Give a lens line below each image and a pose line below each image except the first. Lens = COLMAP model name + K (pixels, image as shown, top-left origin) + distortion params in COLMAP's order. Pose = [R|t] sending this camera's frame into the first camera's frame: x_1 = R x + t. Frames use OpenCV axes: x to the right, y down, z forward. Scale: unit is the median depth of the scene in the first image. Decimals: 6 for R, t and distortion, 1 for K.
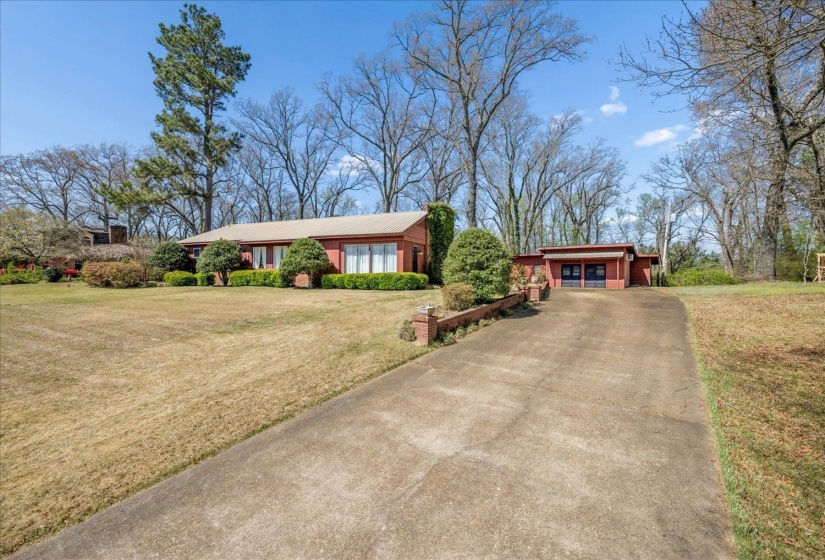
lens RADIAL K [[334.4, 0, 409.6], [0, 334.4, 277.5], [0, 0, 1]] dist [0.001712, 0.000267]
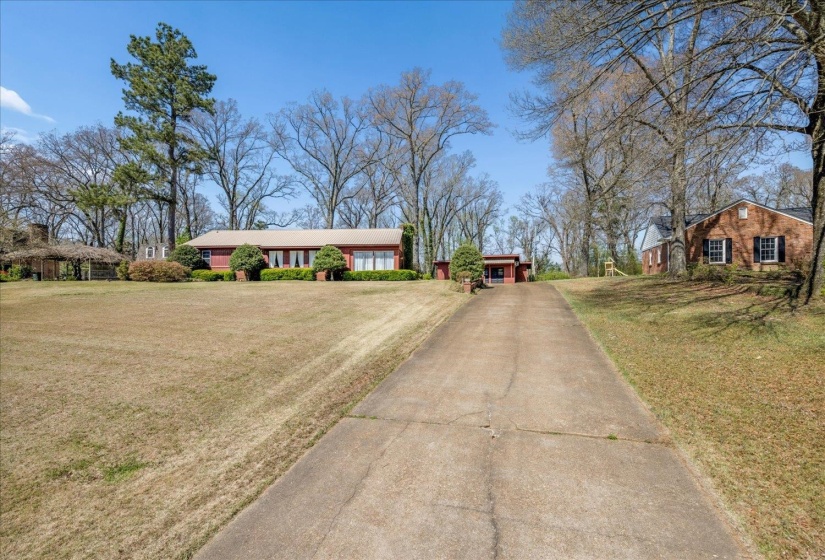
lens RADIAL K [[353.3, 0, 402.8], [0, 353.3, 278.8], [0, 0, 1]] dist [0.000019, 0.000076]
pose [[0.946918, -0.000105, 0.321474, -0.358400], [0.008196, 0.999683, -0.023815, 0.044277], [-0.321369, 0.025185, 0.946619, -0.371335]]
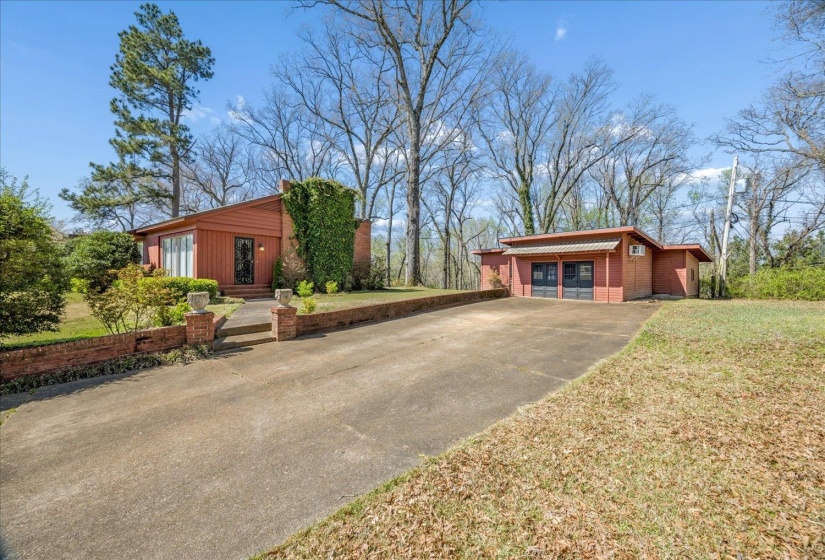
lens RADIAL K [[322.4, 0, 398.8], [0, 322.4, 270.2], [0, 0, 1]] dist [-0.001440, -0.000039]
pose [[0.973057, -0.004384, -0.230524, 0.355527], [-0.000997, 0.999730, -0.023223, -0.009533], [0.230564, 0.022828, 0.972789, 0.321406]]
